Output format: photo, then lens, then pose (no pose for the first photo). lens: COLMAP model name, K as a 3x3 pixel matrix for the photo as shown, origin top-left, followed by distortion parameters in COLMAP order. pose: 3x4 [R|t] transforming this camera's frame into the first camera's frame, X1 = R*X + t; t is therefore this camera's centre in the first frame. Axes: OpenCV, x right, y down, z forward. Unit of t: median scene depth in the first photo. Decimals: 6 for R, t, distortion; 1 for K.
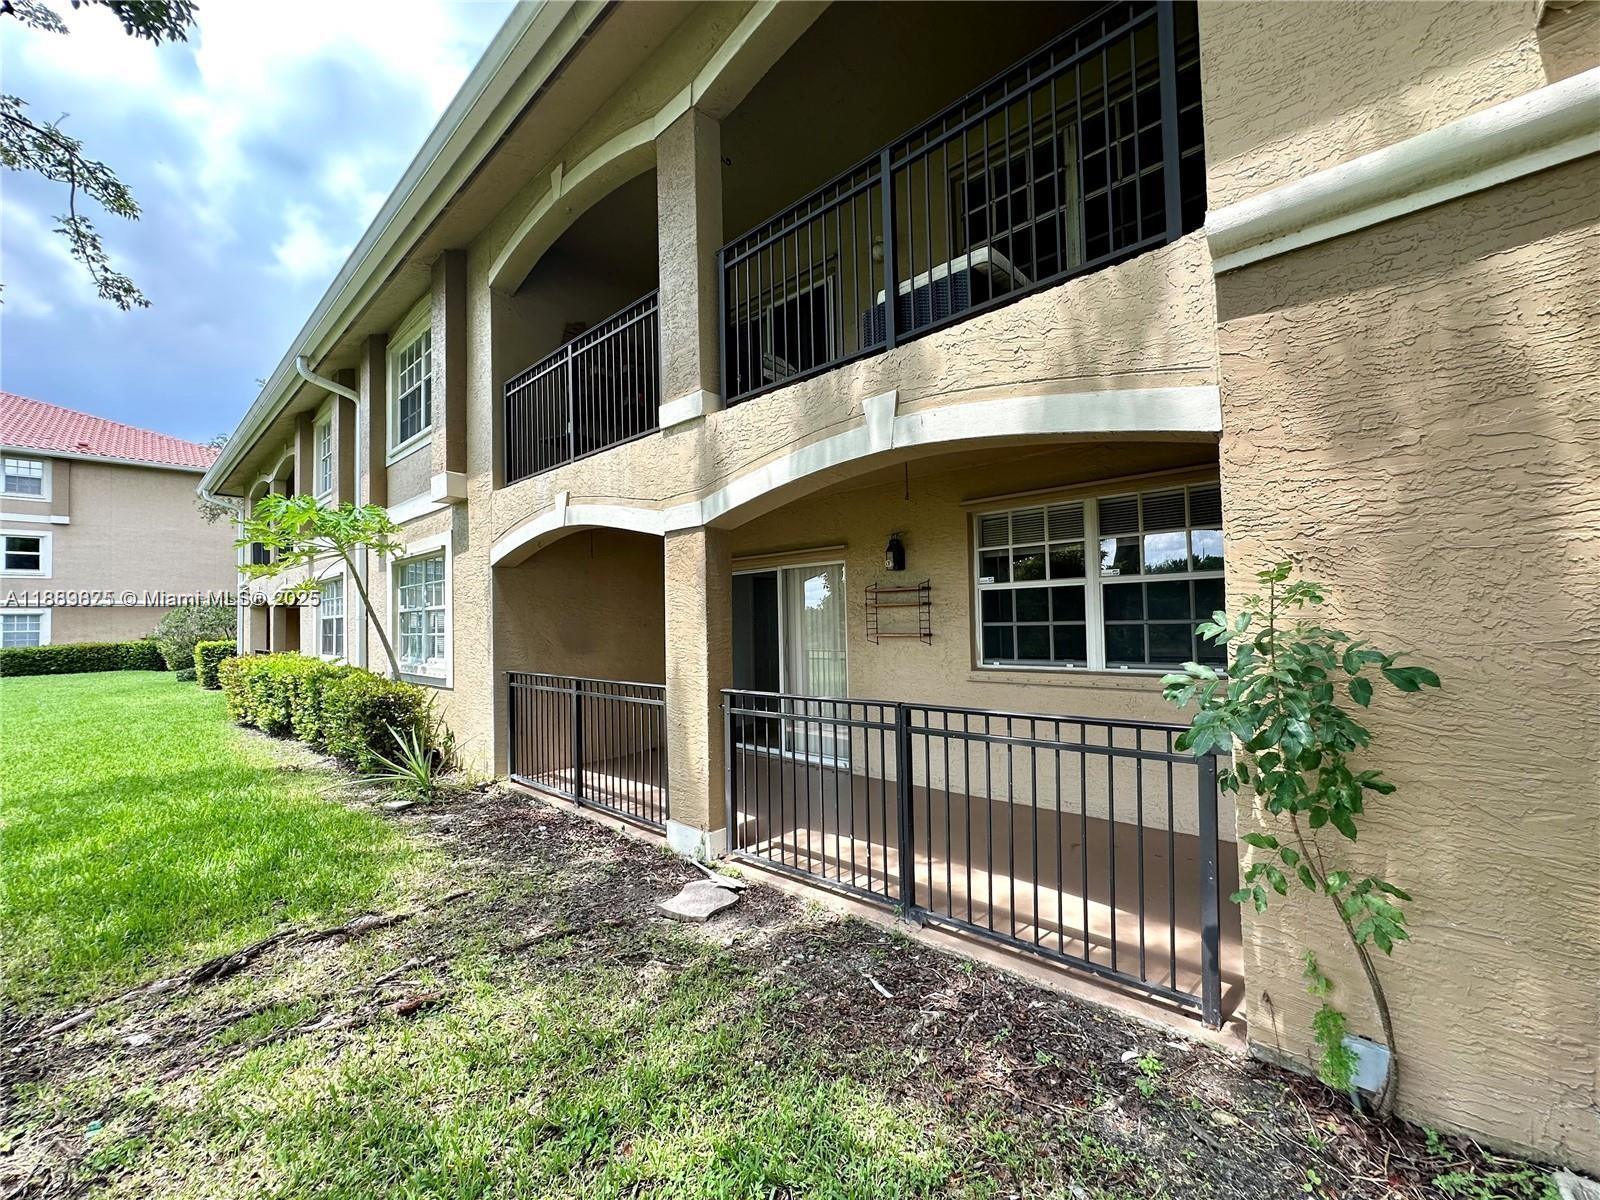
lens RADIAL K [[639.5, 0, 801.4], [0, 639.5, 605.2], [0, 0, 1]] dist [-0.009860, 0.001802]
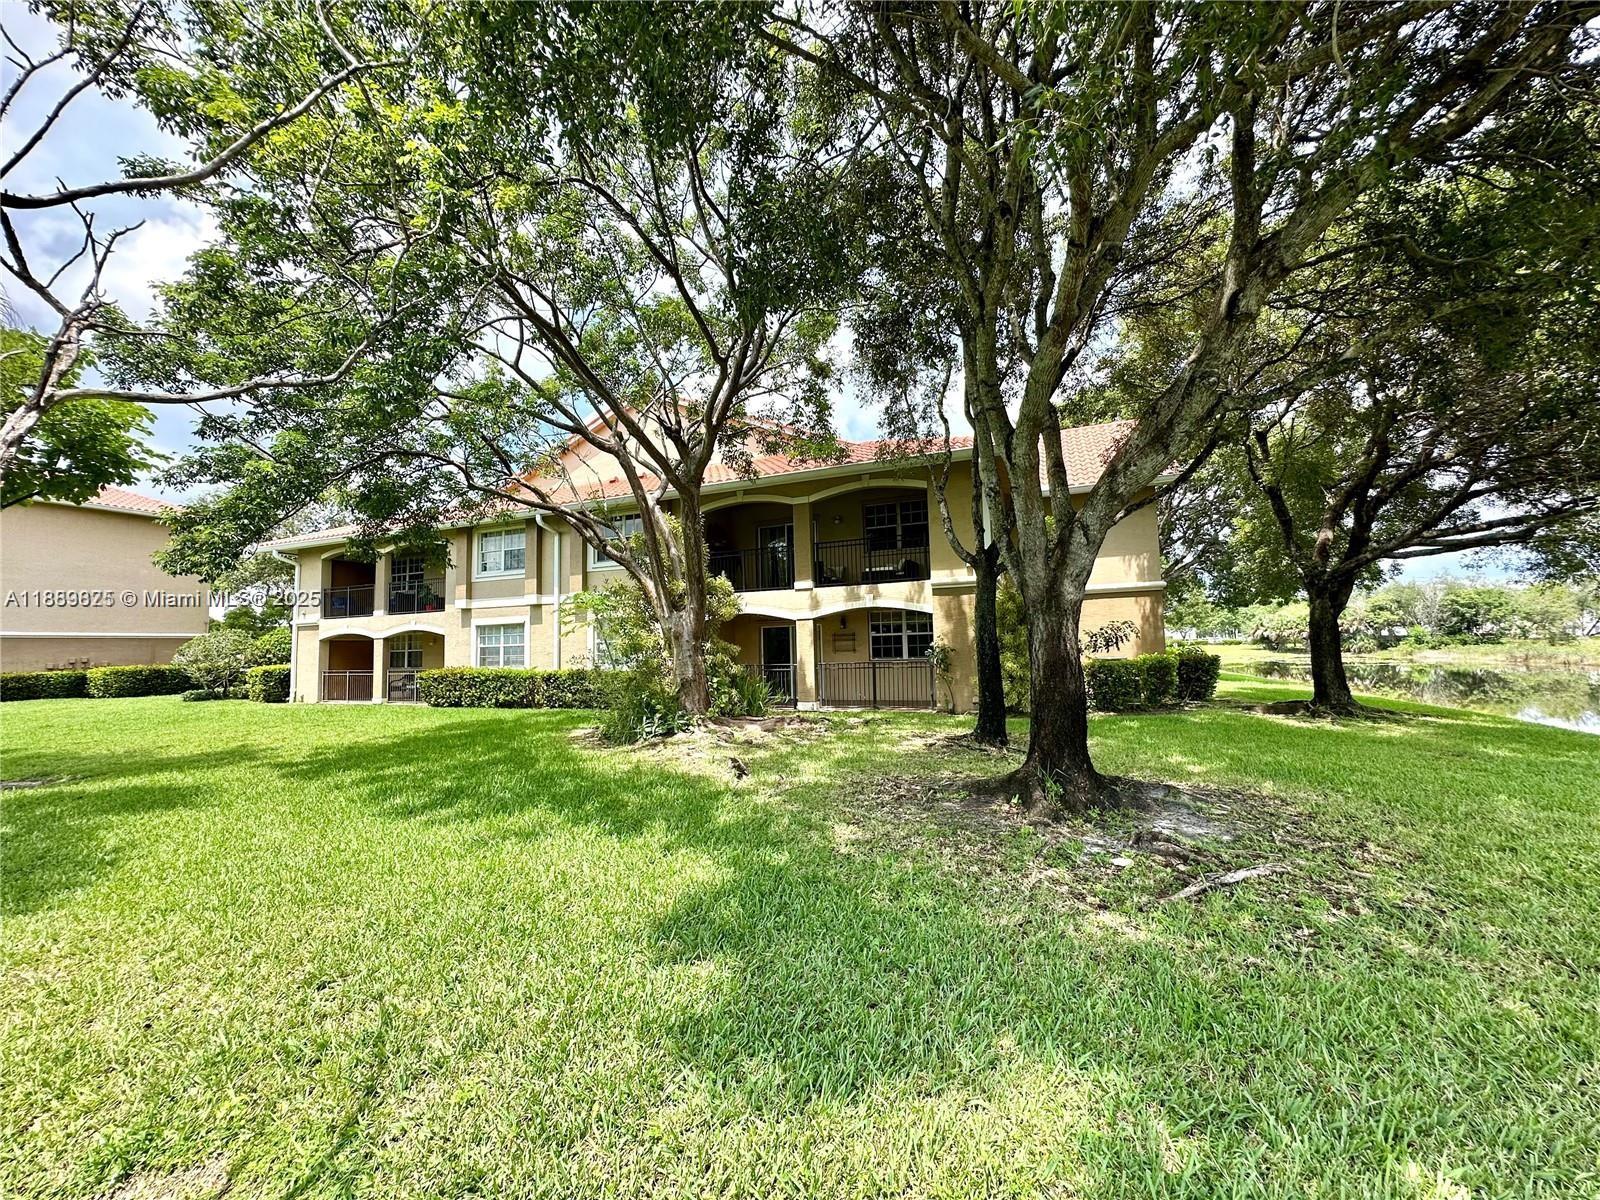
lens RADIAL K [[639.5, 0, 798.3], [0, 639.5, 598.4], [0, 0, 1]] dist [-0.009860, 0.001802]
pose [[0.941874, 0.027046, 0.334876, -1.561557], [-0.005690, 0.997896, -0.064590, -0.002596], [-0.335918, 0.058930, 0.940046, -2.590541]]
